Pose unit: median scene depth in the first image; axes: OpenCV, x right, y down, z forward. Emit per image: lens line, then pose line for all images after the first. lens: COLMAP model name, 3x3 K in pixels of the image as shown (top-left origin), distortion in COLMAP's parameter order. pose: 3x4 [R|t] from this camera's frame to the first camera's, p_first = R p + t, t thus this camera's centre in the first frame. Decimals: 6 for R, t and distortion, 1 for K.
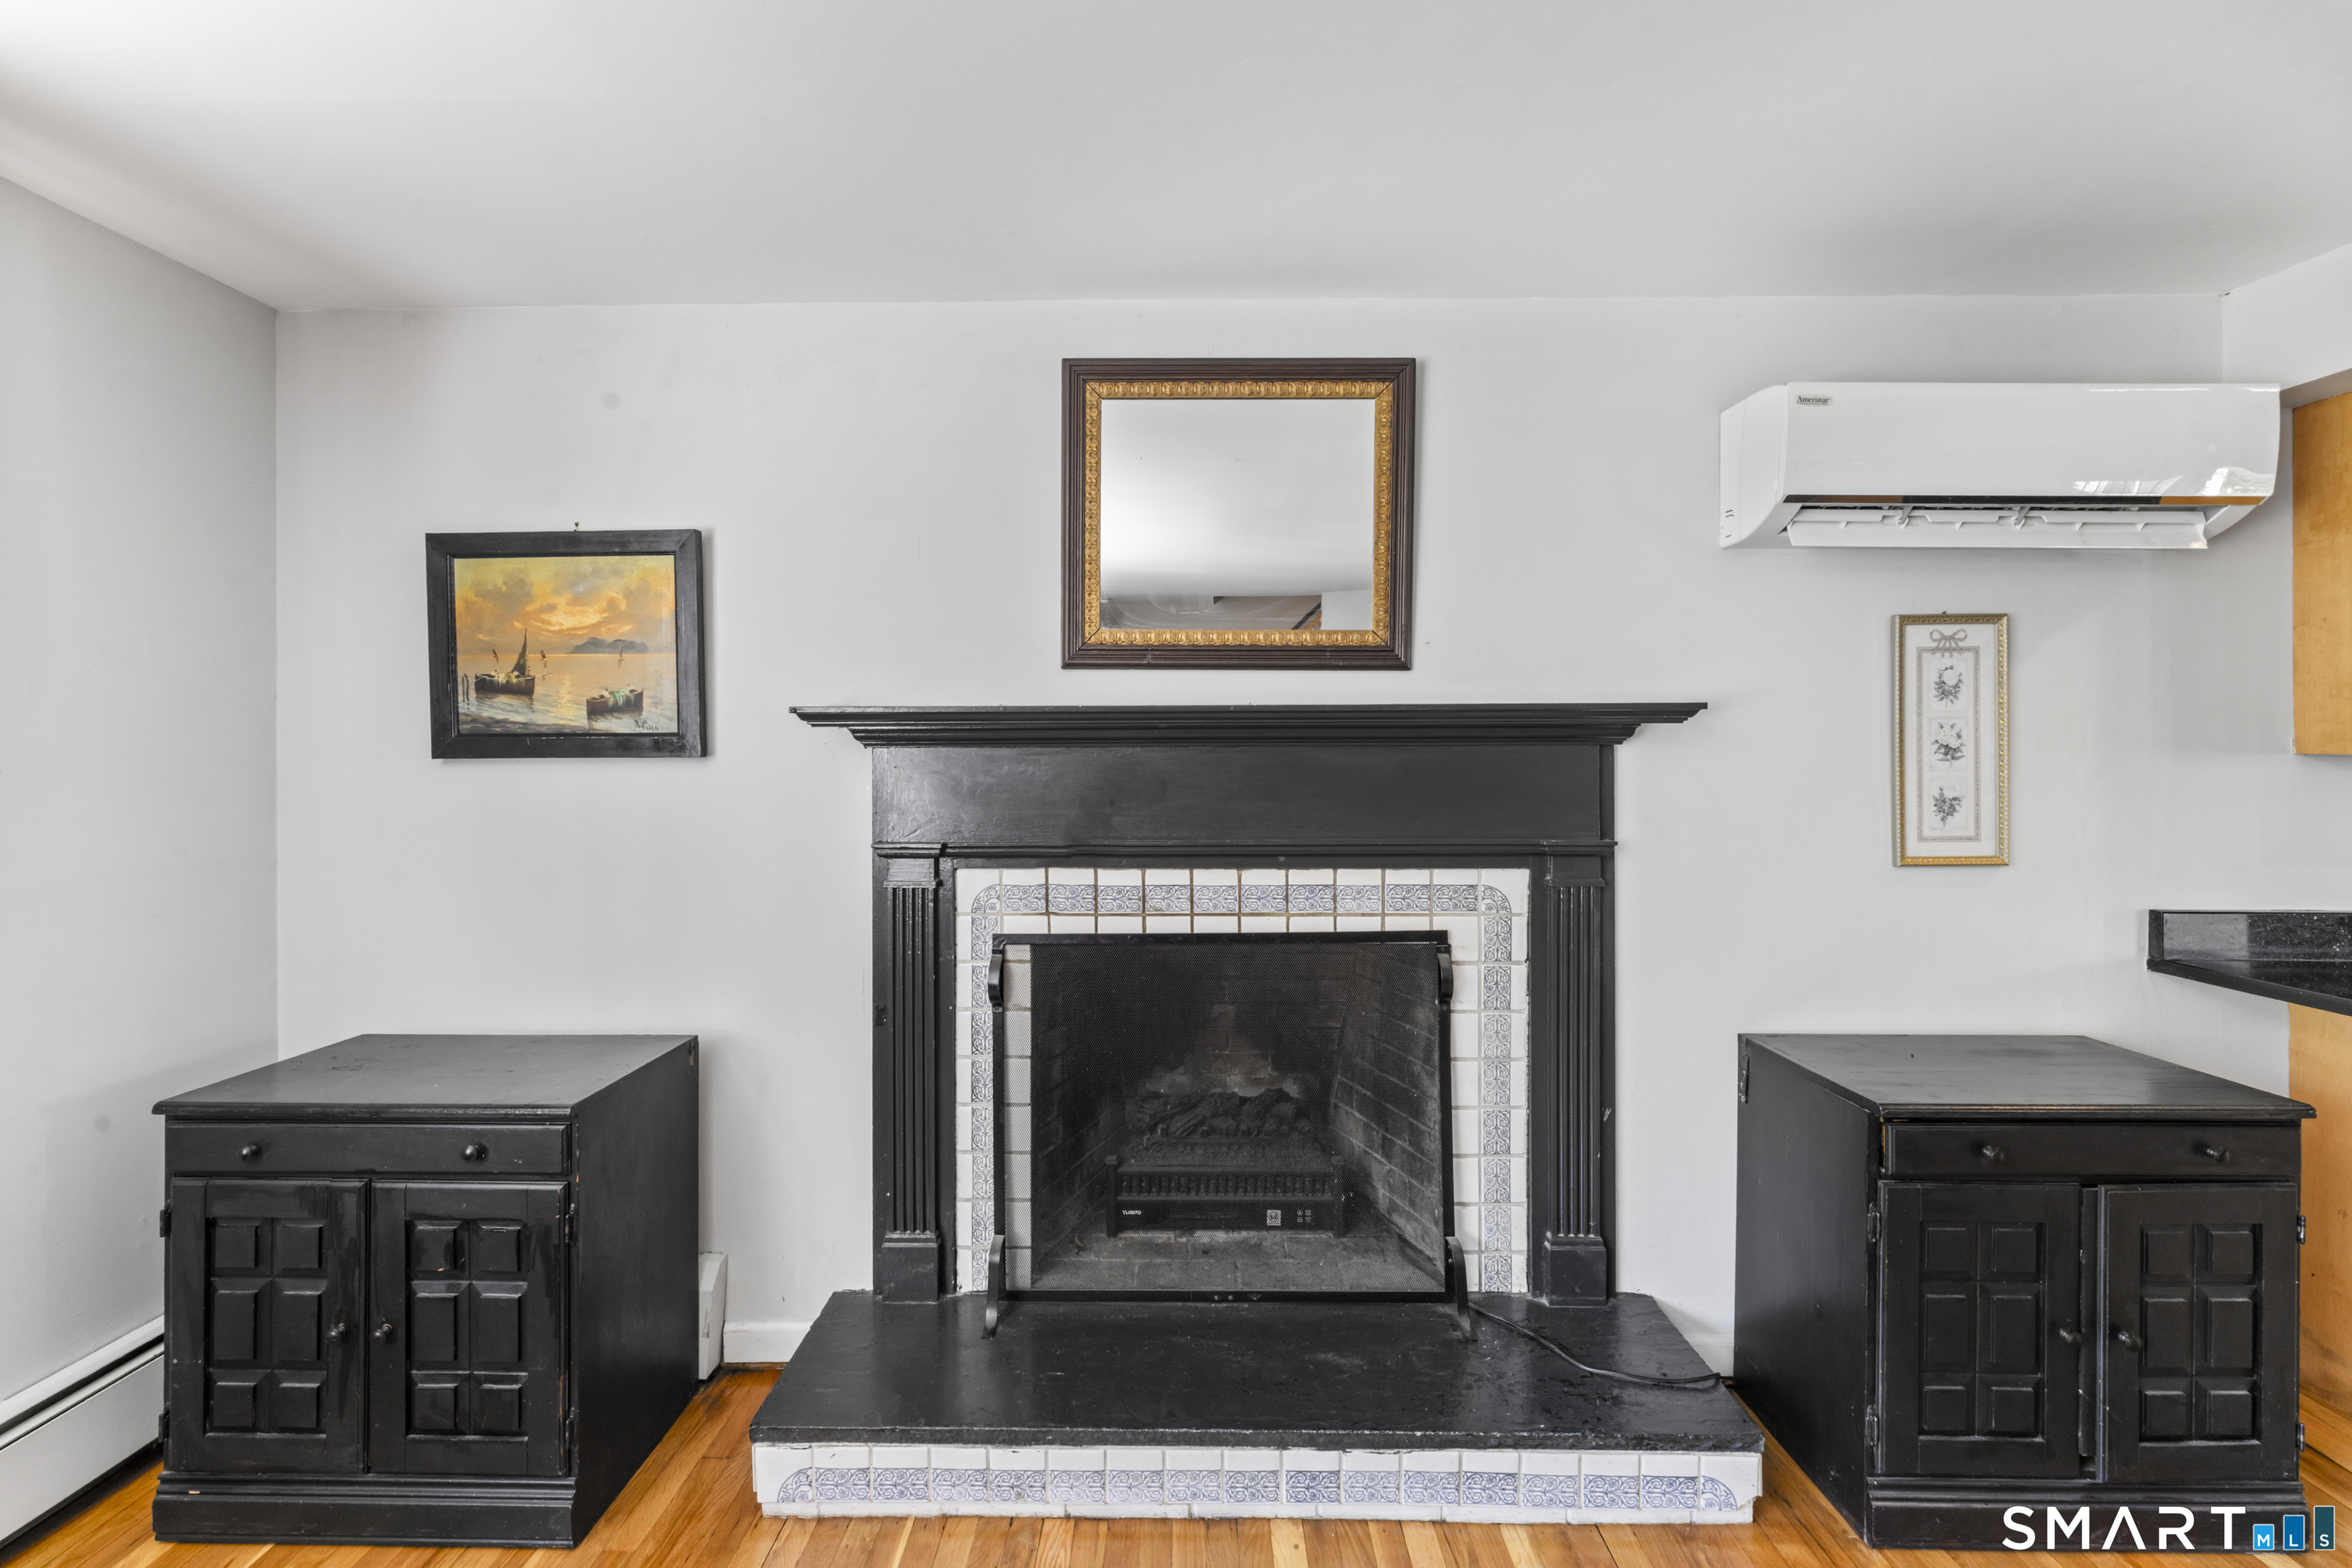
lens RADIAL K [[973.5, 0, 1165.3], [0, 973.5, 748.7], [0, 0, 1]] dist [0.000348, -0.000174]
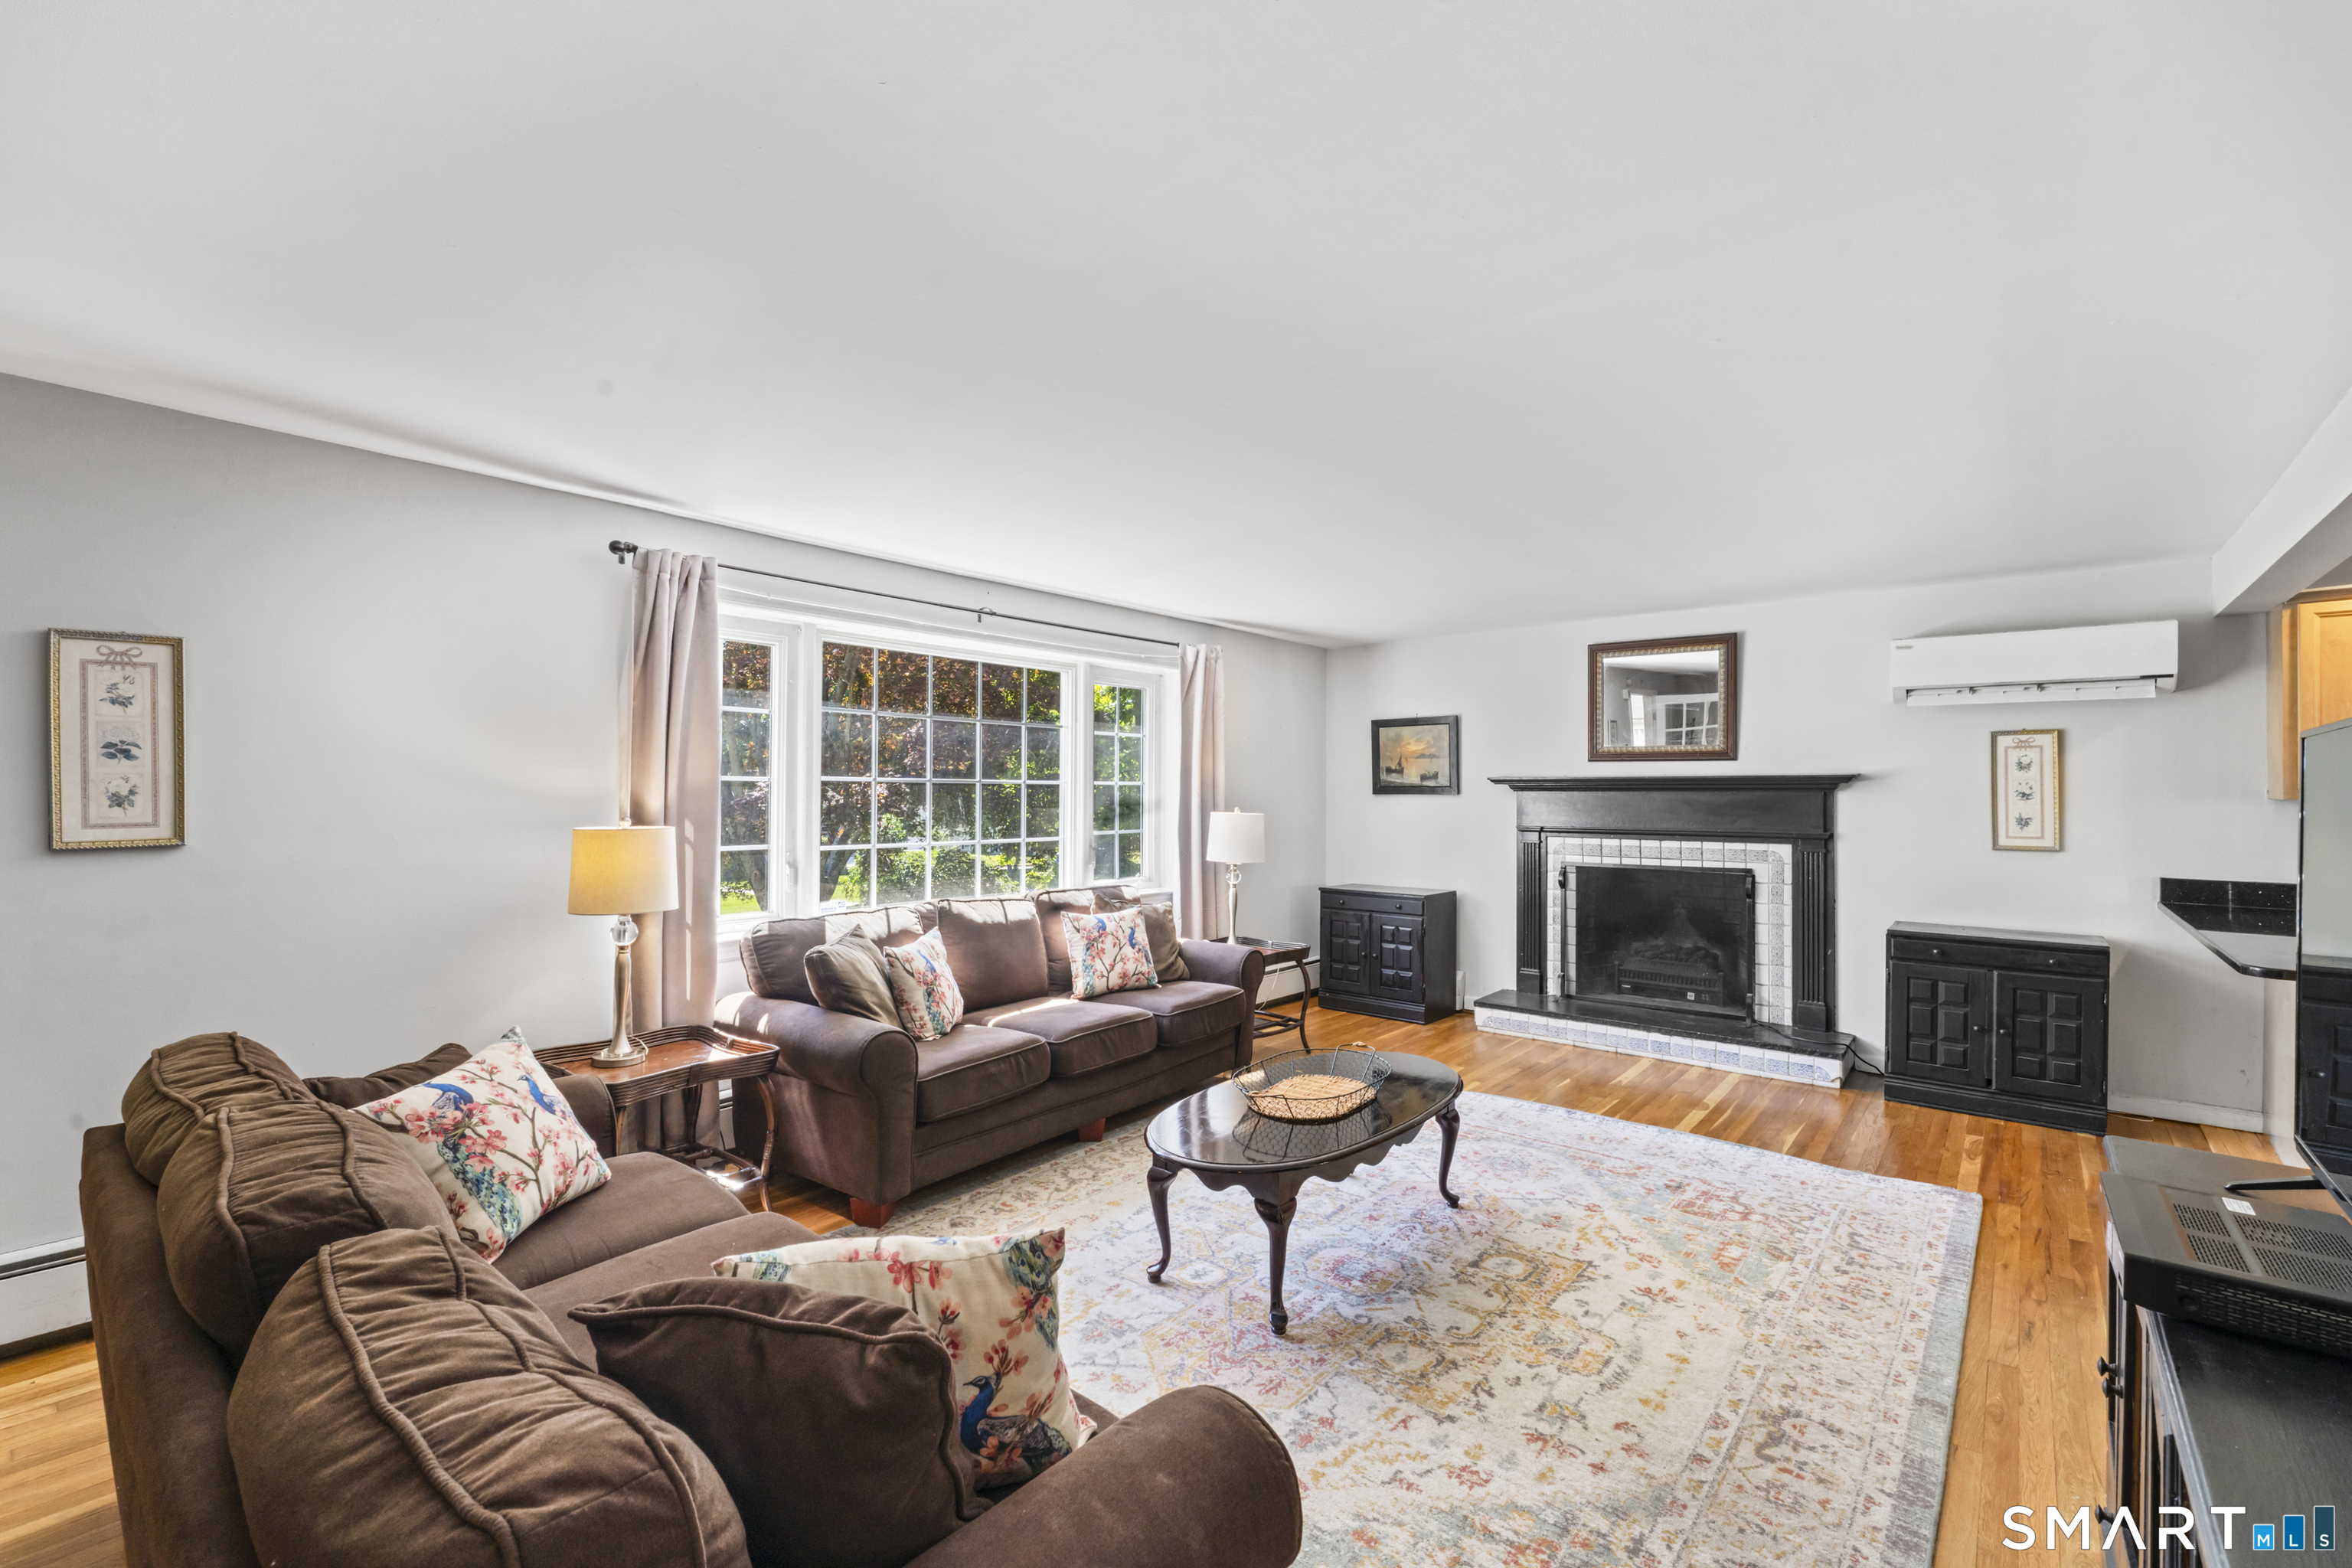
lens RADIAL K [[1057.9, 0, 1178.7], [0, 1057.9, 786.7], [0, 0, 1]] dist [-0.002248, -0.000187]
pose [[0.784161, 0.001954, -0.620554, 0.795511], [-0.001623, 0.999998, 0.001099, -0.016422], [0.620555, 0.000145, 0.784163, -1.913448]]
